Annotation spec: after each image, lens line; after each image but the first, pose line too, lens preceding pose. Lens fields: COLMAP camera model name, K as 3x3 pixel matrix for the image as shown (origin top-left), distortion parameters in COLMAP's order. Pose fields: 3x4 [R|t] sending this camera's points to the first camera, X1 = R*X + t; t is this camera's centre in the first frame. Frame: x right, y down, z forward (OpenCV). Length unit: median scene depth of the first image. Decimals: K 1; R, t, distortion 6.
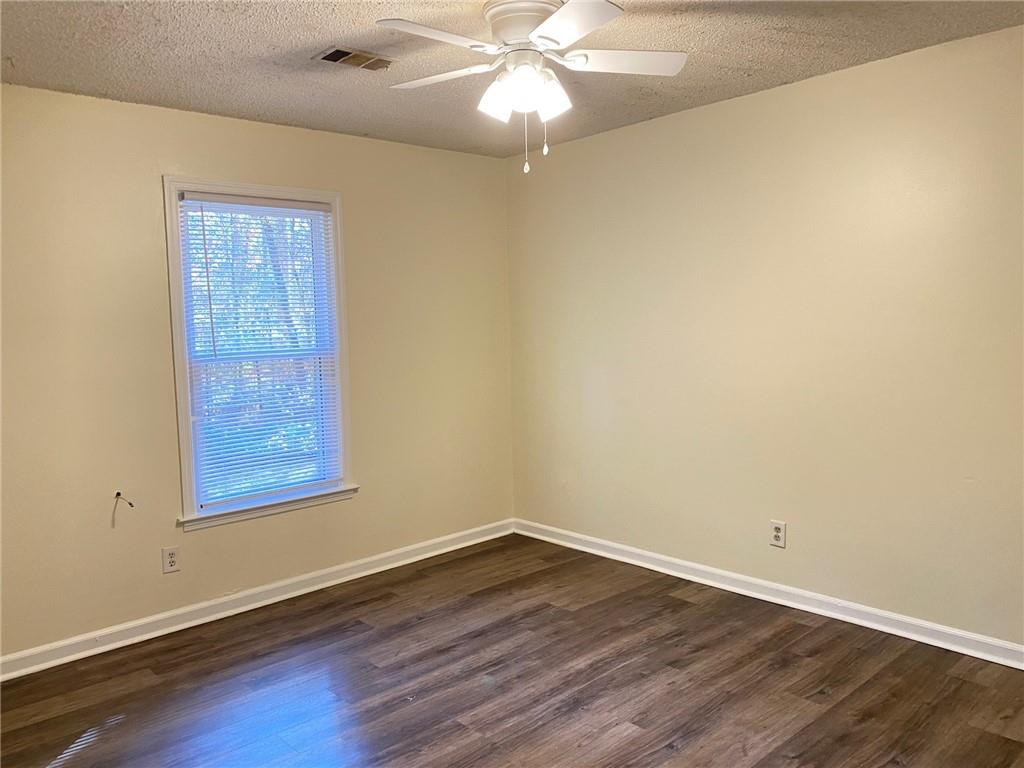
lens RADIAL K [[788.2, 0, 512.0], [0, 788.2, 384.0], [0, 0, 1]] dist [0.068636, -0.081255]
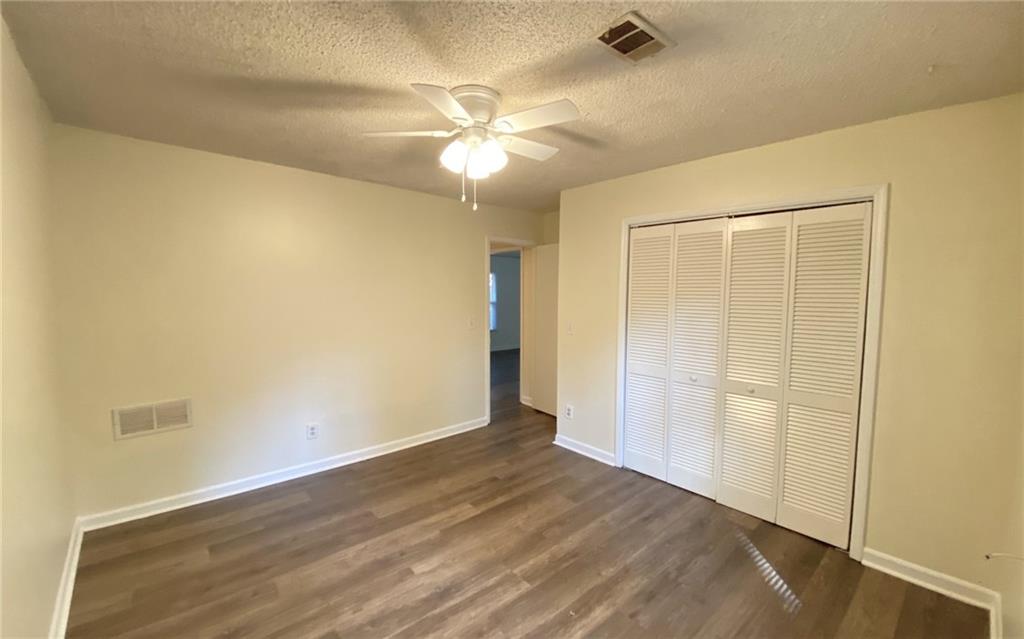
lens RADIAL K [[418.4, 0, 512.0], [0, 418.4, 319.5], [0, 0, 1]] dist [0.000127, -0.013828]
pose [[-0.999671, 0.017172, 0.019041, -0.053107], [0.019950, 0.987407, 0.156939, -0.151709], [-0.016106, 0.157268, -0.987425, 1.509739]]
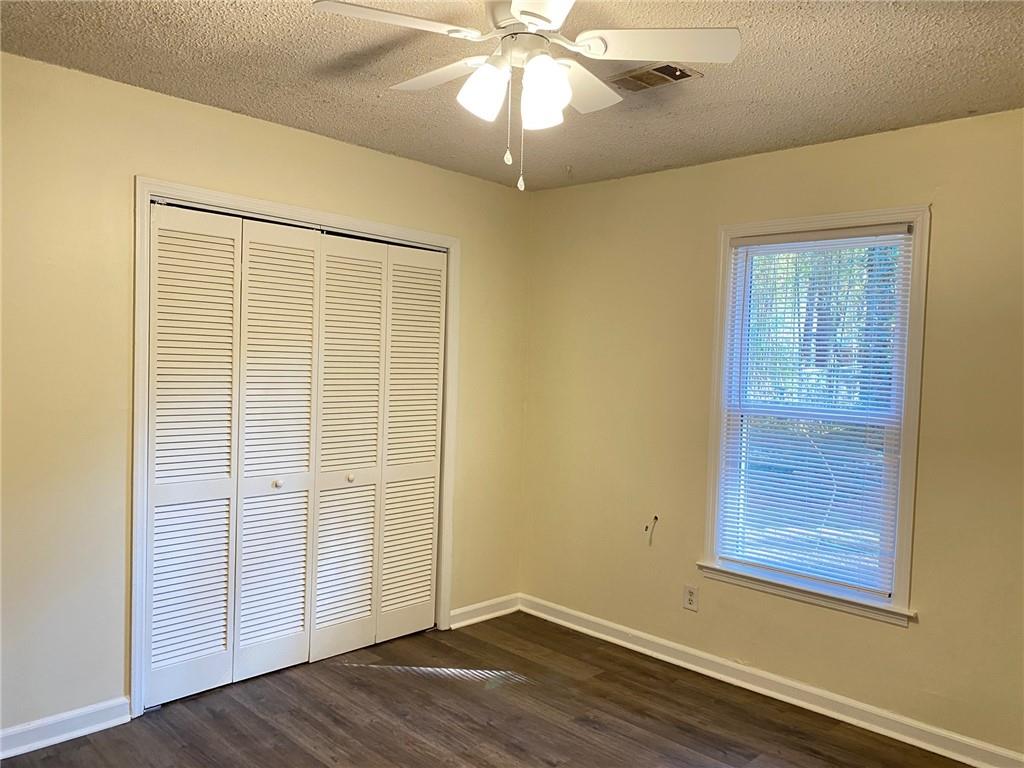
lens RADIAL K [[788.2, 0, 512.0], [0, 788.2, 384.0], [0, 0, 1]] dist [0.068636, -0.081255]
pose [[0.065261, 0.063957, -0.995817, 0.672856], [-0.123564, 0.990781, 0.055535, -0.097296], [0.990188, 0.119423, 0.072562, 0.797939]]
